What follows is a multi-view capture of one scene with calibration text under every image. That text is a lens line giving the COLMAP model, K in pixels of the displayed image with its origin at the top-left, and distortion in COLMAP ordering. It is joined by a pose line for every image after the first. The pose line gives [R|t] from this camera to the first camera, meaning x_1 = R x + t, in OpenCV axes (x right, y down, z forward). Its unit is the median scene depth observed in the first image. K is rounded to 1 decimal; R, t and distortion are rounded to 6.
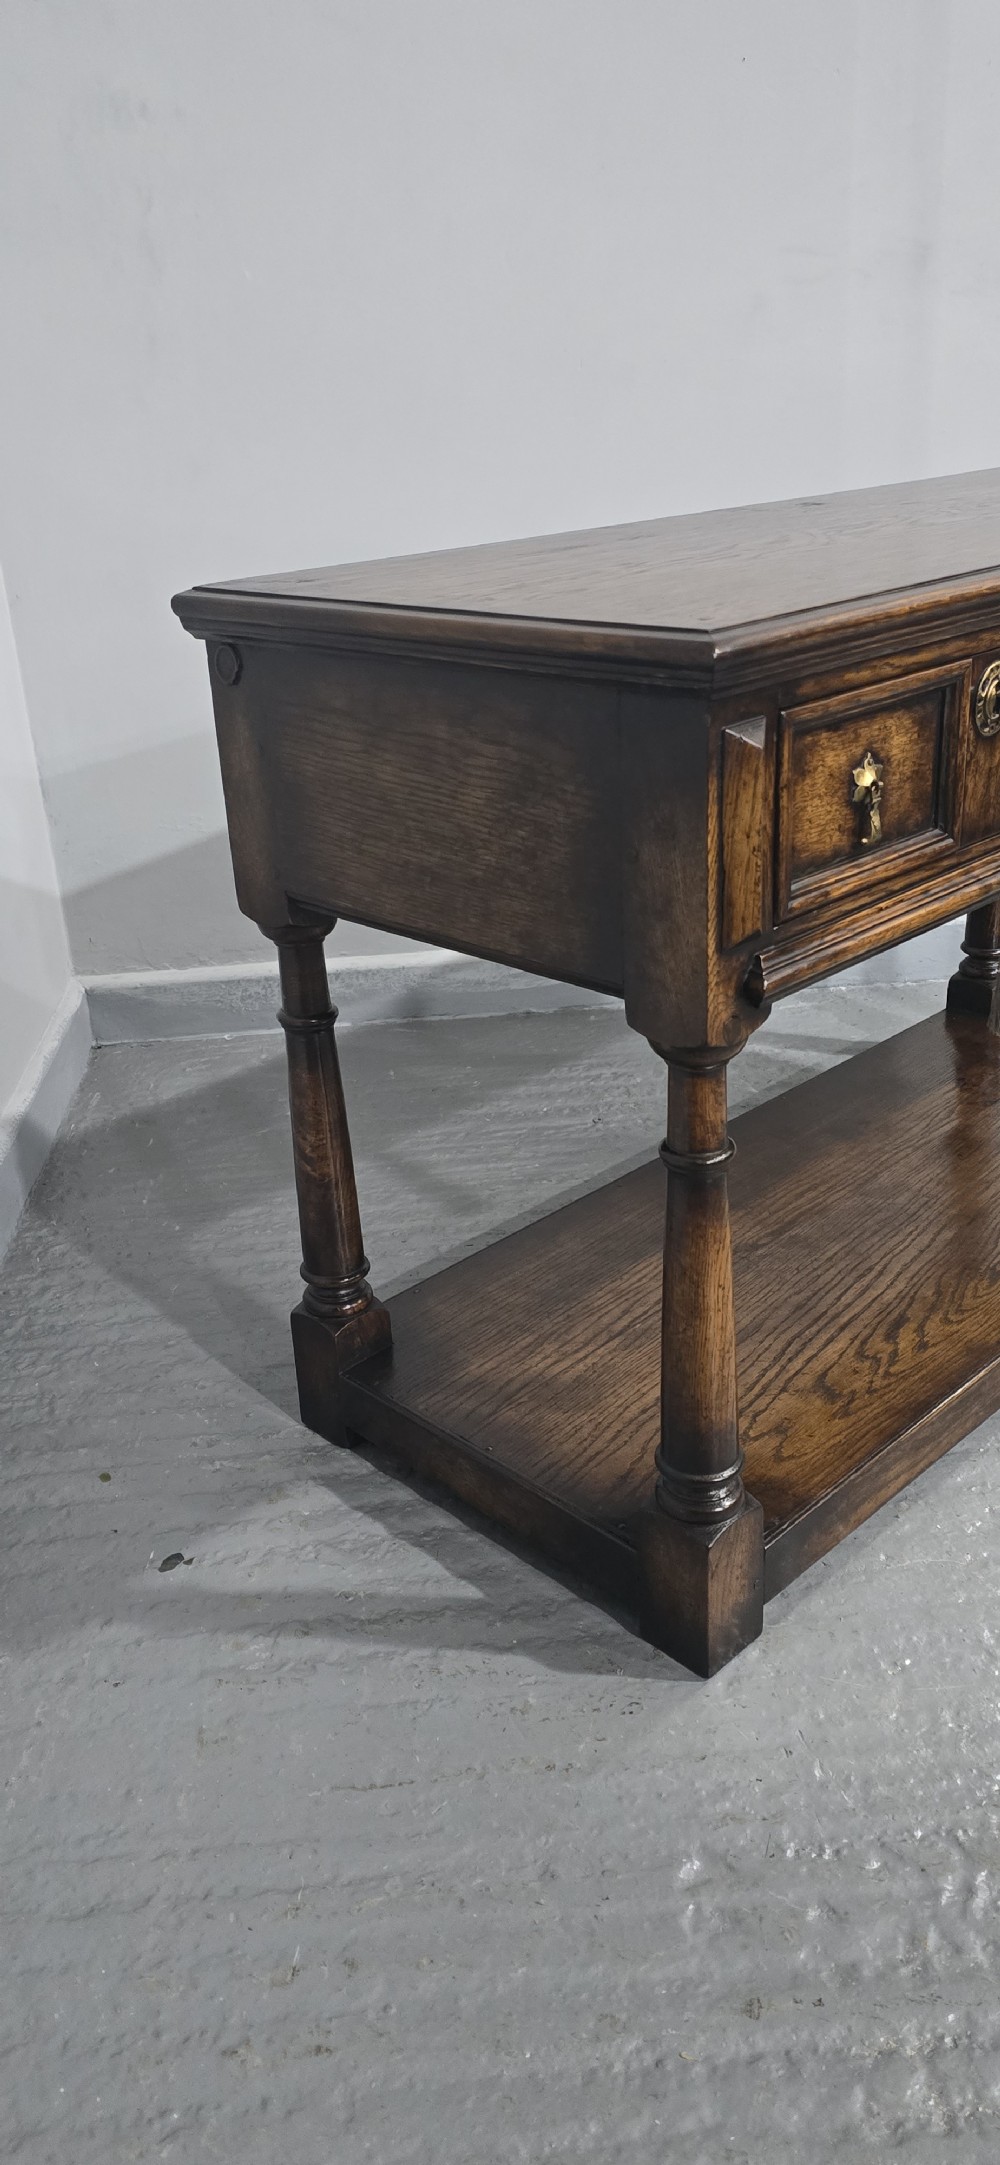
lens RADIAL K [[1636.1, 0, 497.8], [0, 1636.1, 1081.5], [0, 0, 1]] dist [0.072317, -0.099585]
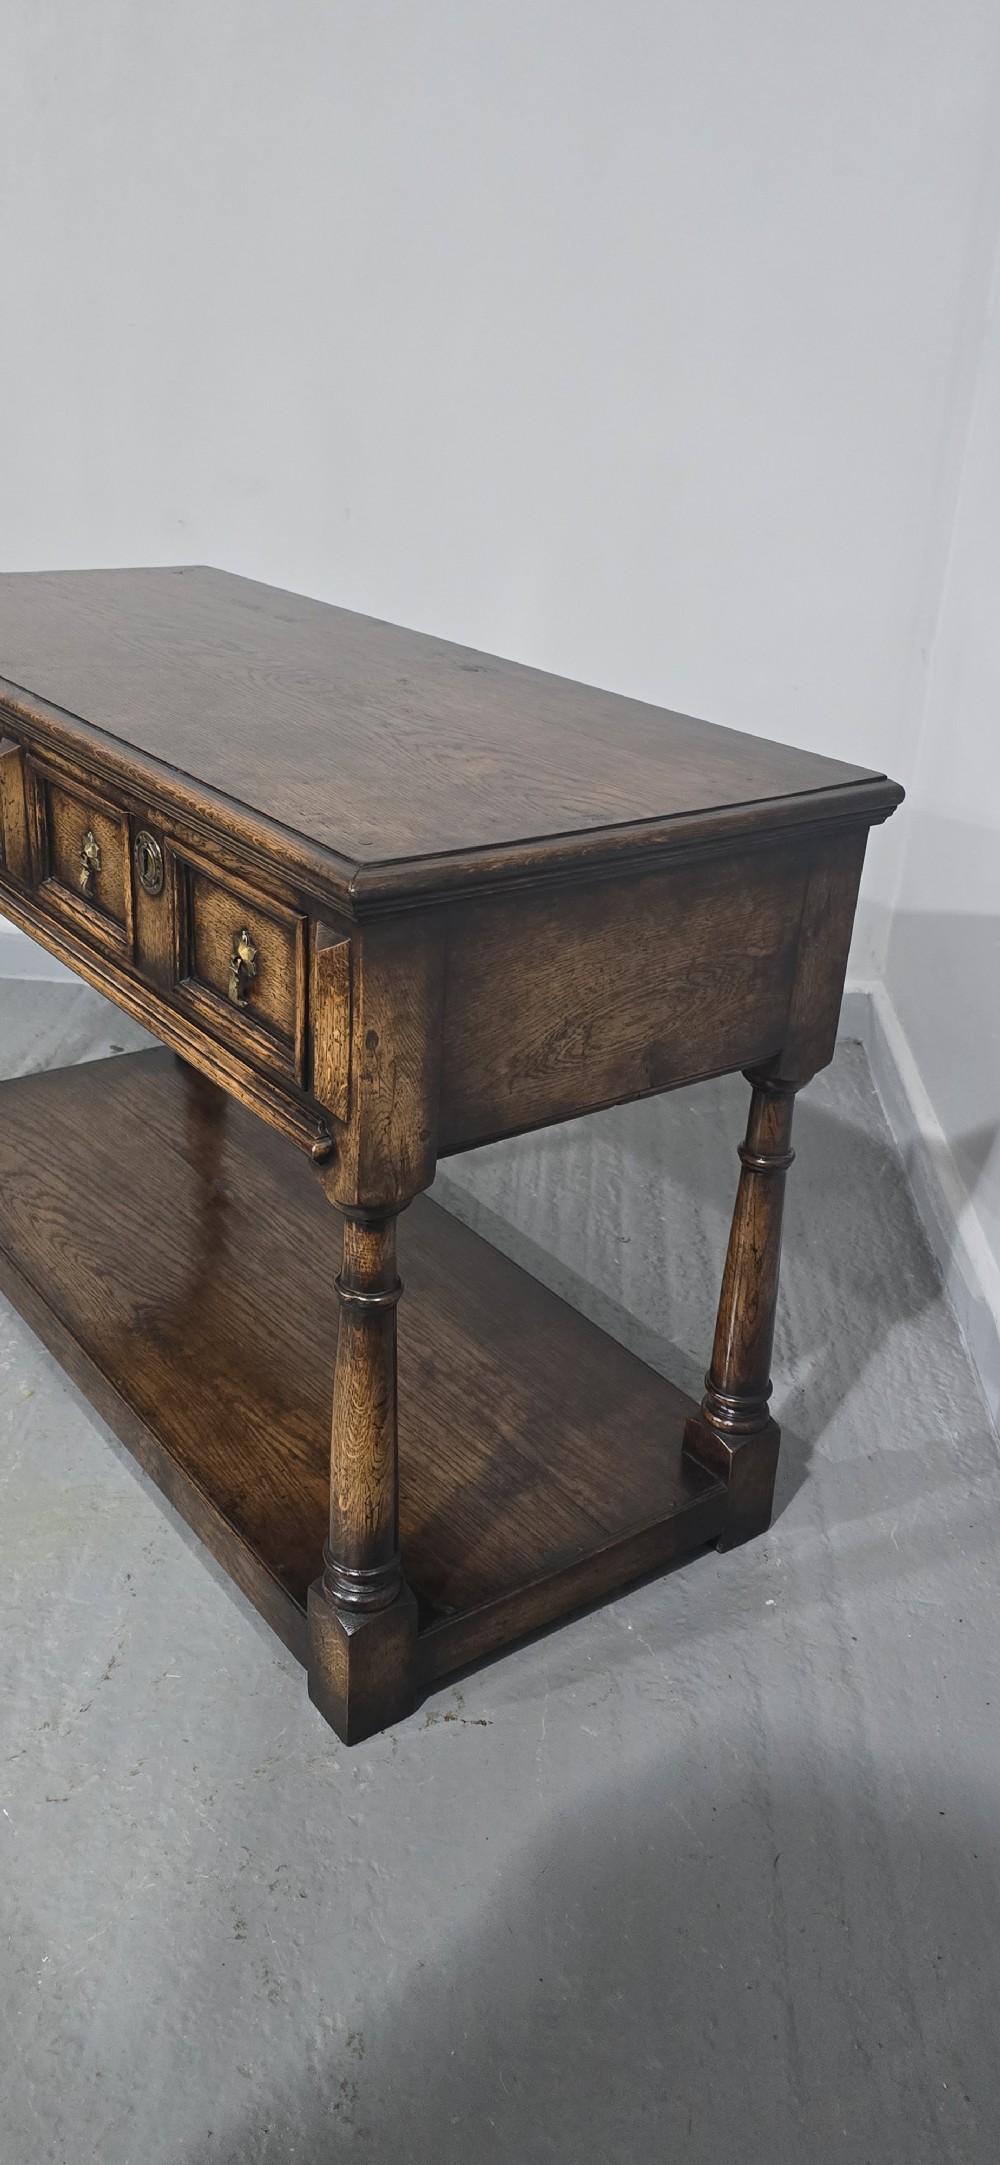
lens RADIAL K [[1636.1, 0, 512.9], [0, 1636.1, 1048.0], [0, 0, 1]] dist [0.072317, -0.099585]
pose [[-0.147389, 0.439476, -0.886080, 1.709037], [-0.433001, 0.776784, 0.457293, -0.932424], [0.889262, 0.451073, 0.075804, 1.537118]]
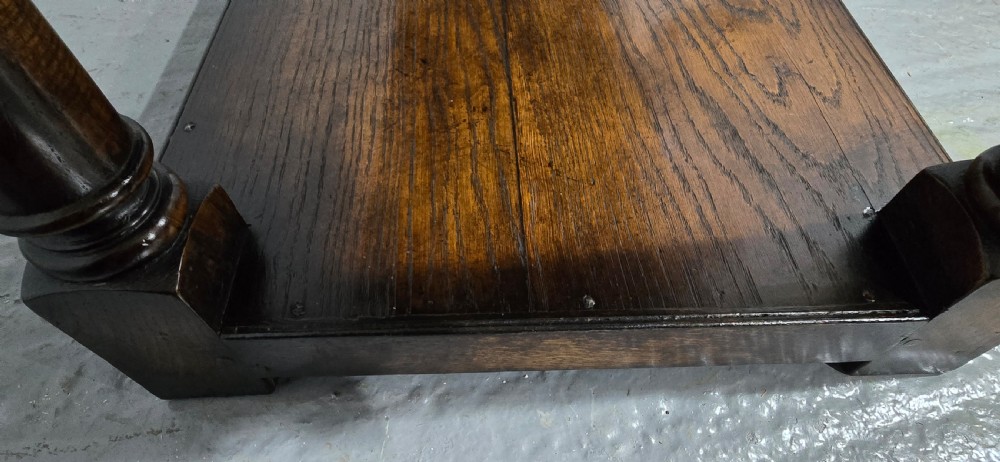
lens RADIAL K [[552.0, 0, 501.5], [0, 552.0, 234.6], [0, 0, 1]] dist [-0.009750, 0.000862]
pose [[0.677076, -0.562469, 0.474548, -0.132502], [0.250157, 0.782356, 0.570386, 0.095765], [-0.692091, -0.267483, 0.670420, 1.073225]]
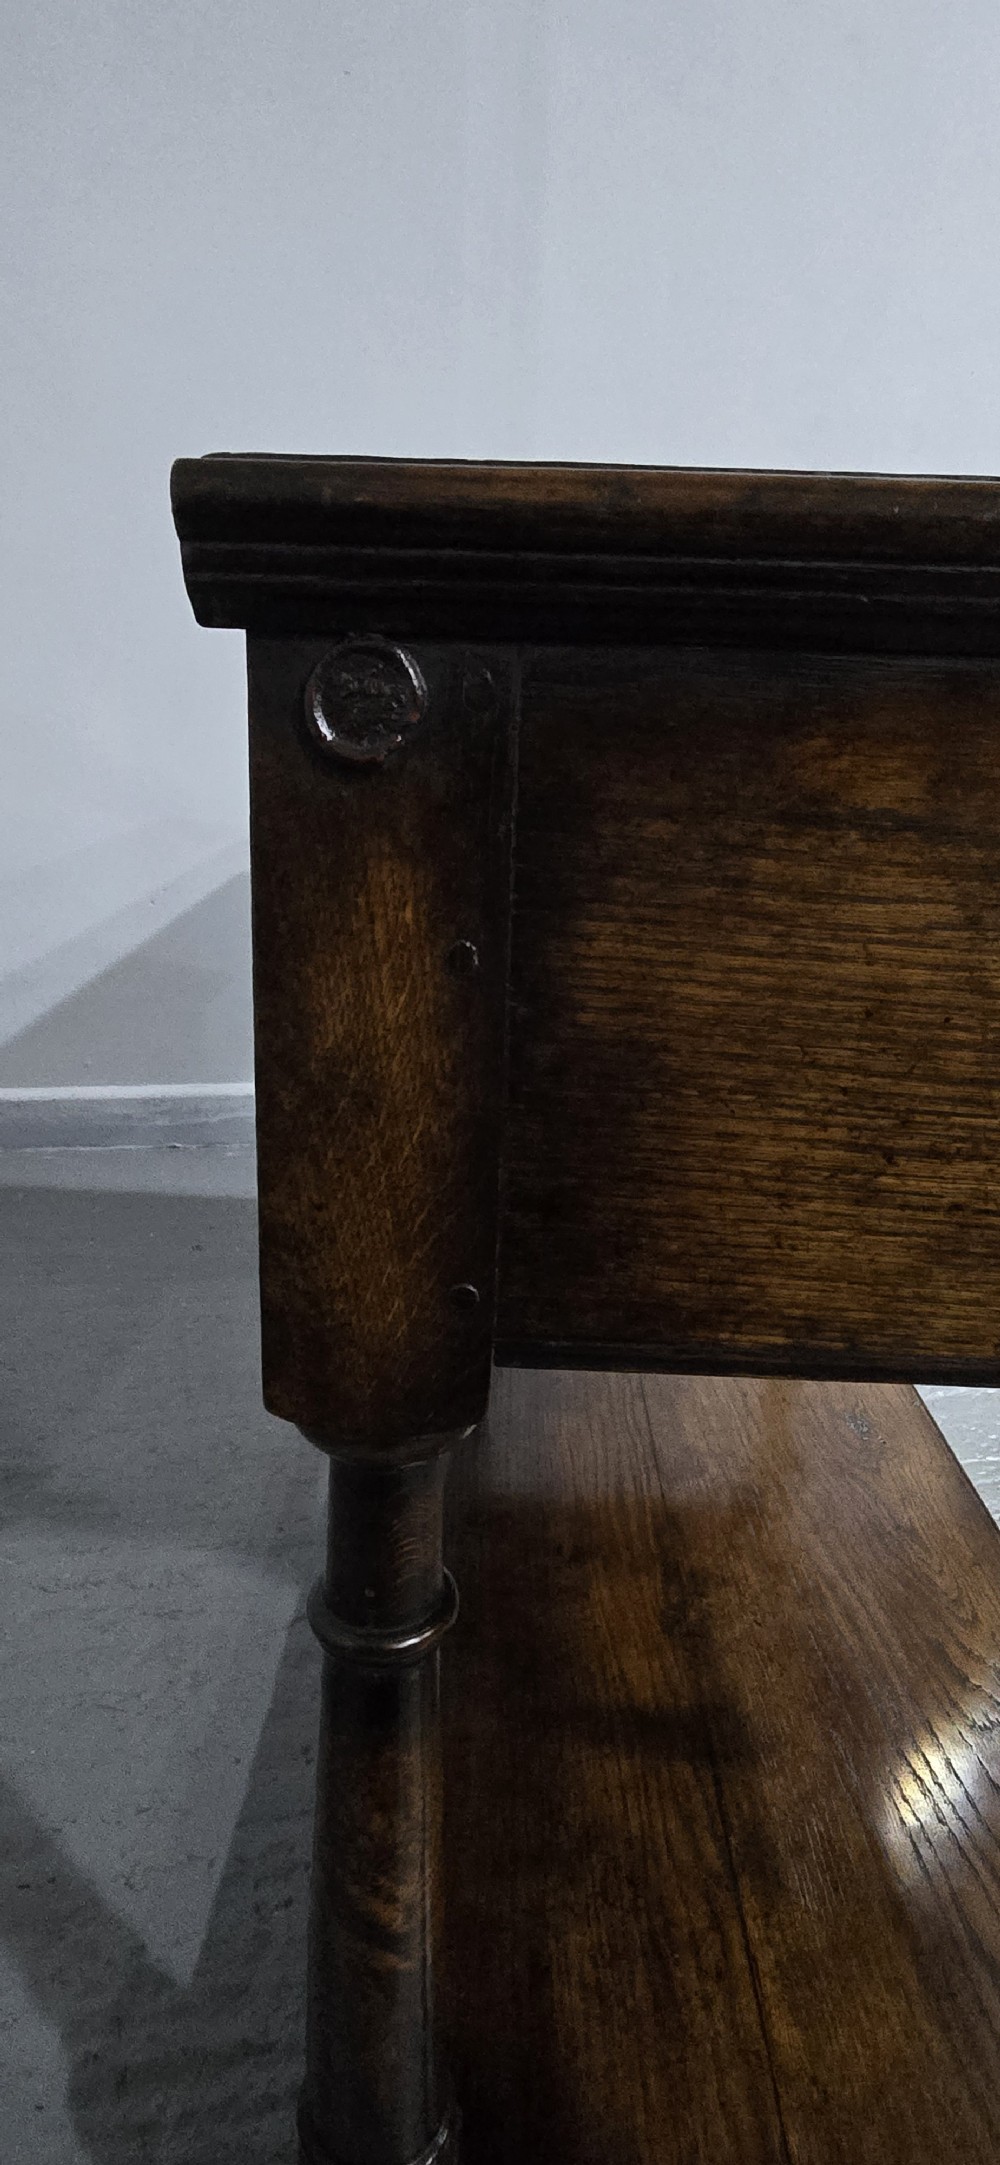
lens RADIAL K [[1195.1, 0, 487.0], [0, 1195.1, 1078.9], [0, 0, 1]] dist [-0.009750, 0.000862]
pose [[0.724780, -0.123465, 0.677828, -0.346353], [0.210964, 0.976327, -0.047741, -0.182313], [-0.655888, 0.177599, 0.733669, 0.906431]]
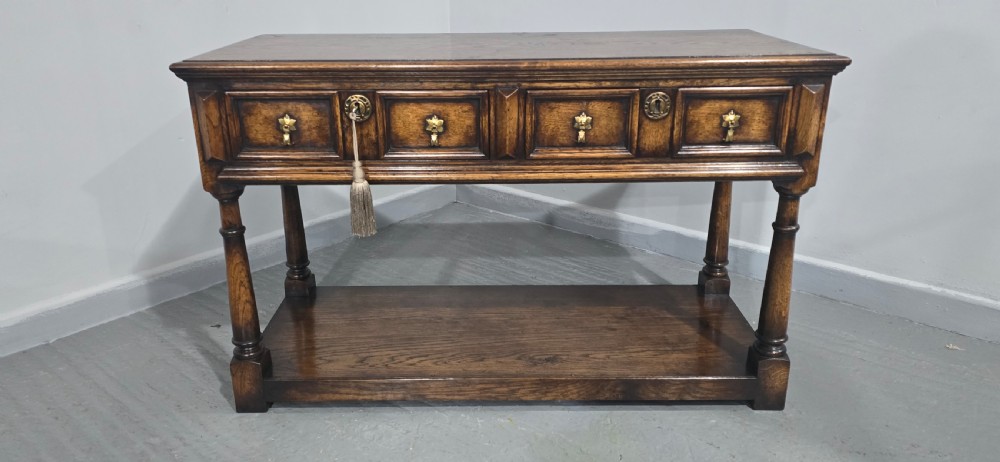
lens RADIAL K [[755.7, 0, 492.5], [0, 755.7, 225.1], [0, 0, 1]] dist [0.072317, -0.099585]
pose [[0.704127, 0.279622, -0.652699, 1.350830], [-0.304014, 0.949406, 0.078765, -0.219604], [0.641701, 0.142968, 0.753512, 0.235038]]
